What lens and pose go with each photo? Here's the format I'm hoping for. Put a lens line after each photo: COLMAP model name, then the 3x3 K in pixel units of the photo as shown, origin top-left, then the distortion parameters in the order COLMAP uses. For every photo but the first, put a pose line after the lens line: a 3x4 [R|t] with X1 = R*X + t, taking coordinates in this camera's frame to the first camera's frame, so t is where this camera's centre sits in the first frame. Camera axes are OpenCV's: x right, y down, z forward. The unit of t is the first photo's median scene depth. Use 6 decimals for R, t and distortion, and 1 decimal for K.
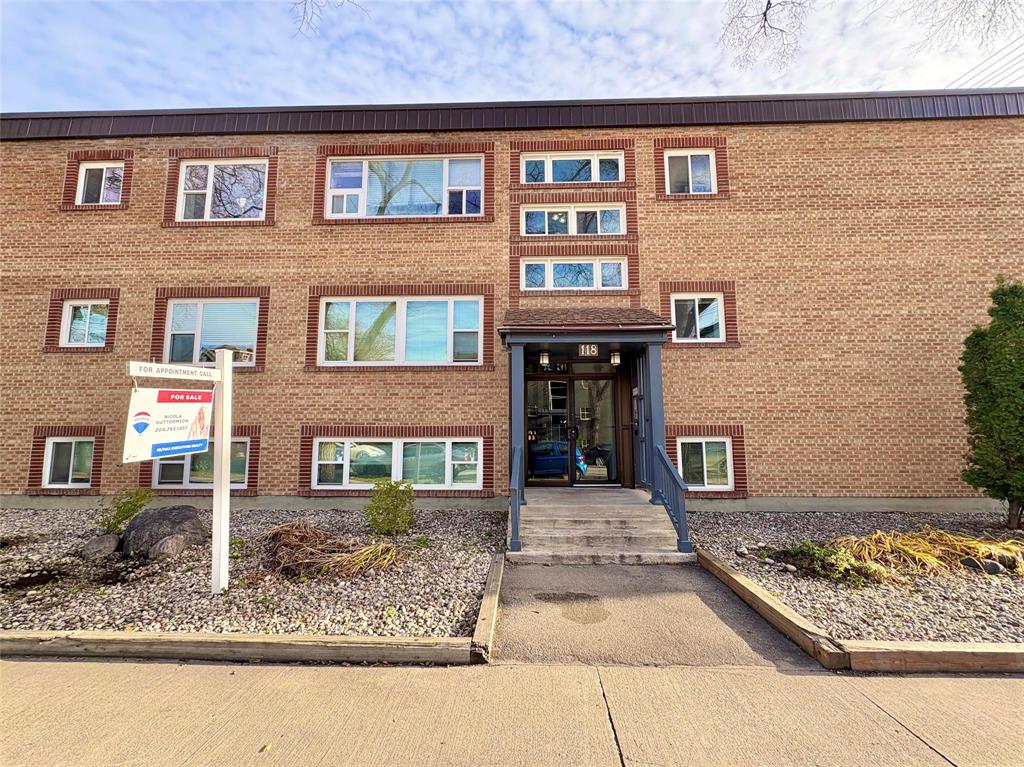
lens RADIAL K [[515.3, 0, 511.7], [0, 515.3, 367.3], [0, 0, 1]] dist [-0.000436, -0.000631]
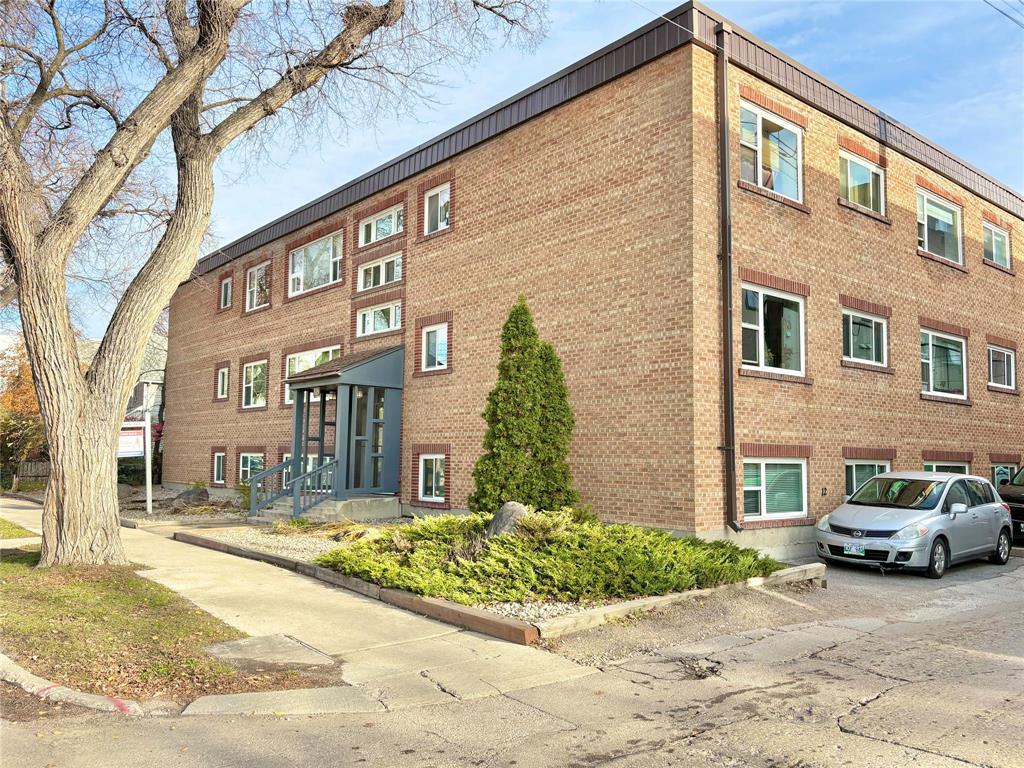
lens RADIAL K [[802.4, 0, 512.0], [0, 802.4, 384.0], [0, 0, 1]] dist [0.034208, -0.001342]
pose [[0.674264, -0.061207, -0.735949, 1.674583], [0.095040, 0.995464, 0.004284, -0.010096], [0.732349, -0.072833, 0.677023, -0.046231]]
